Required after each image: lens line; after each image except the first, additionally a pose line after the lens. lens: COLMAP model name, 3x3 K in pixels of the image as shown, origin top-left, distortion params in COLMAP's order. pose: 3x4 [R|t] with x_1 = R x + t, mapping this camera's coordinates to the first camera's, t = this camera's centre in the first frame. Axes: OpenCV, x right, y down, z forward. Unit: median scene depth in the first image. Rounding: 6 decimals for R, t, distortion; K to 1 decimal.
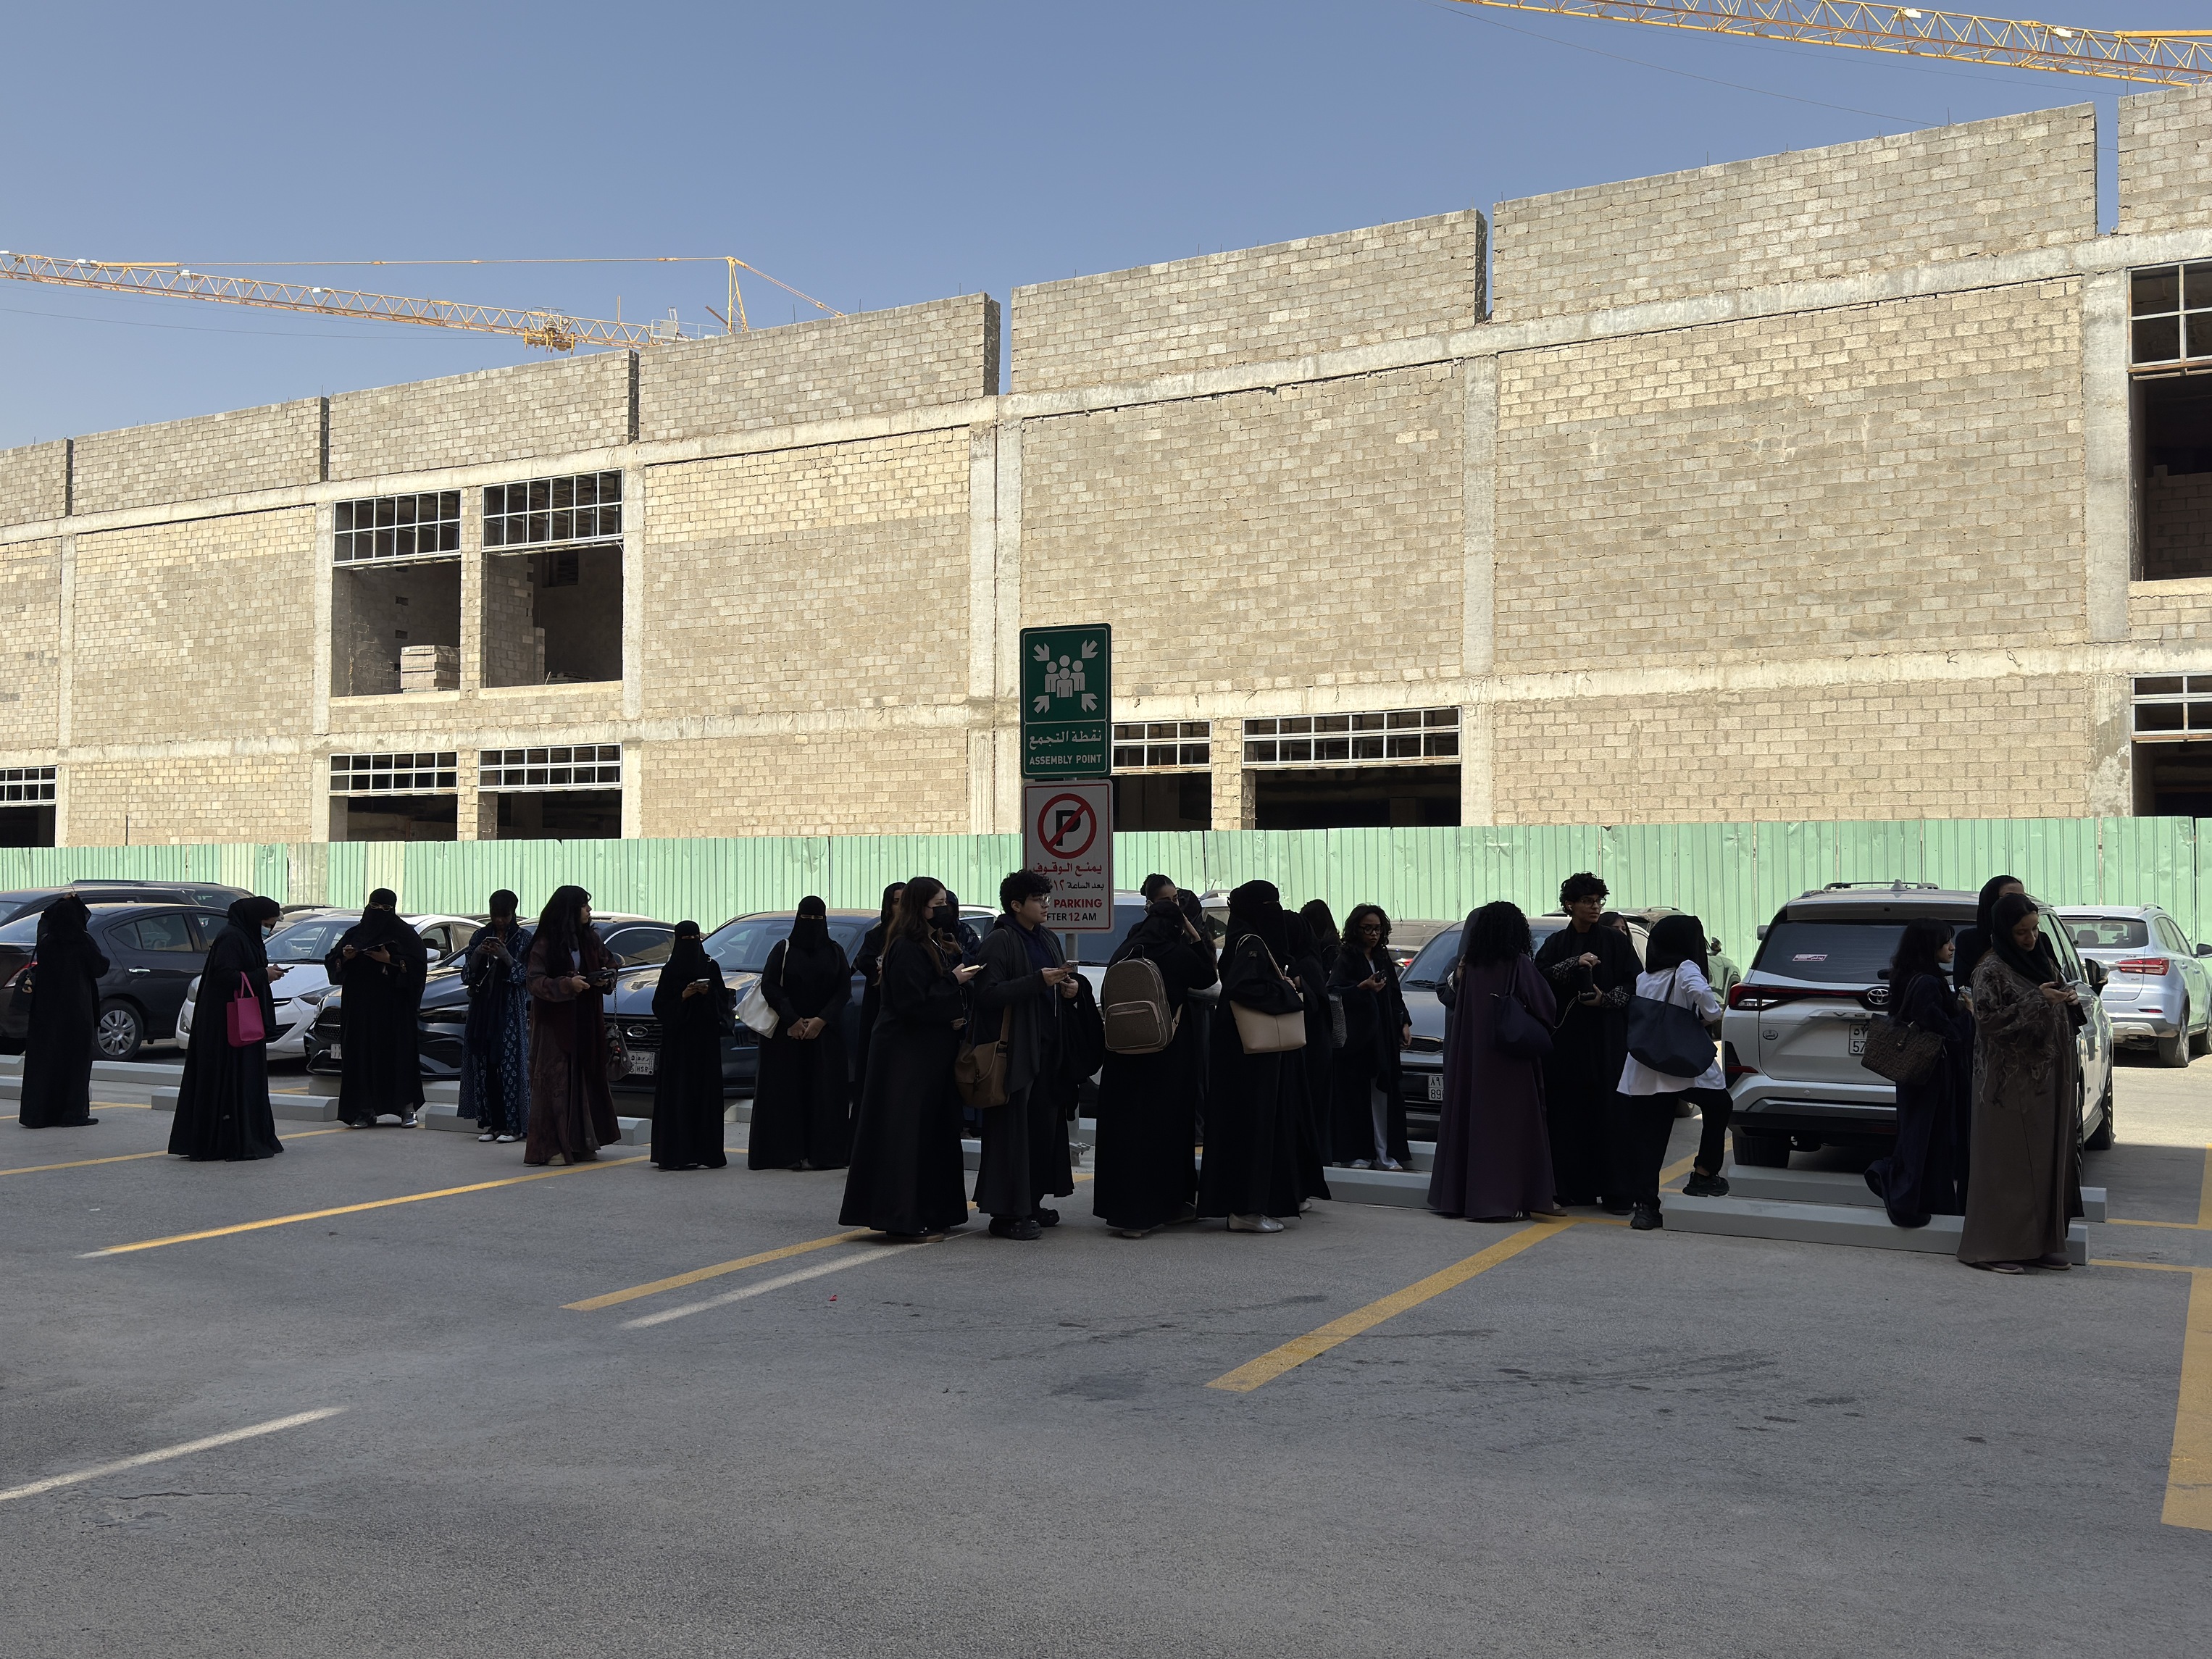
lens RADIAL K [[2050.3, 0, 1098.7], [0, 2050.3, 836.5], [0, 0, 1]] dist [0.178788, -0.366075]
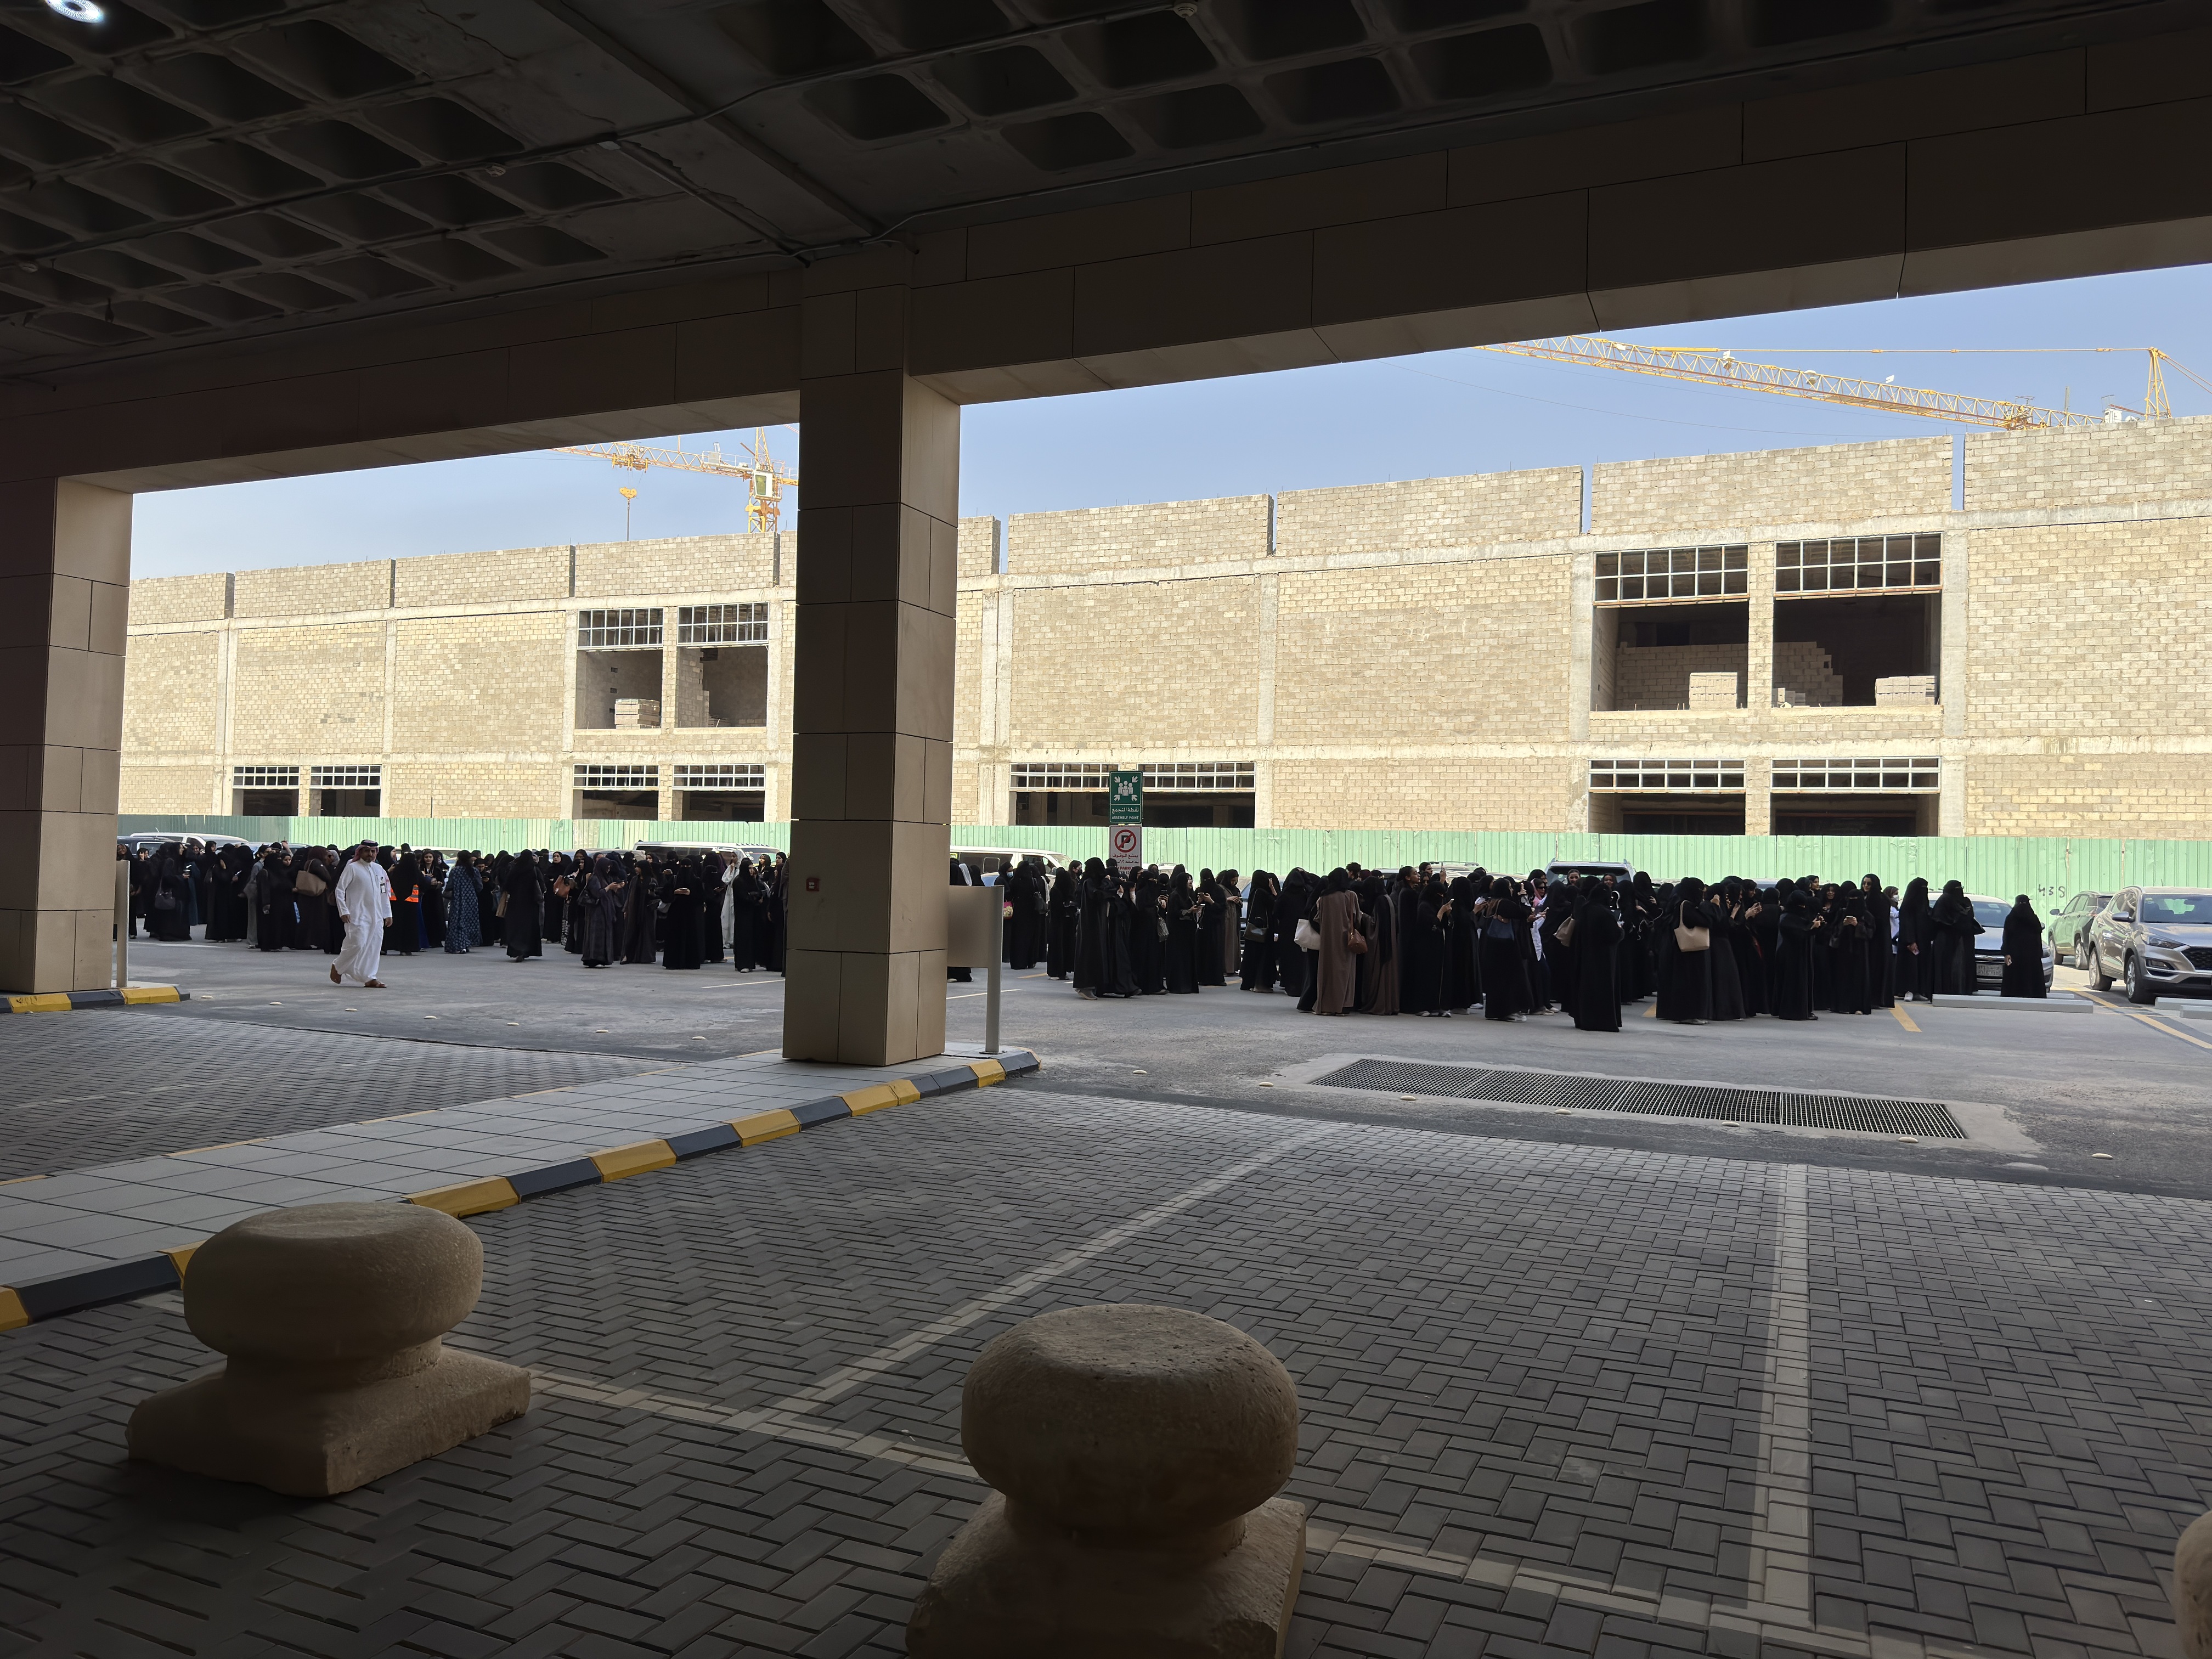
lens RADIAL K [[1561.3, 0, 1115.5], [0, 1561.3, 816.2], [0, 0, 1]] dist [0.165230, -0.276777]
pose [[0.995732, 0.020574, 0.089965, -0.072811], [-0.020991, 0.999773, 0.003686, -0.015661], [-0.089869, -0.005559, 0.995938, -0.375383]]
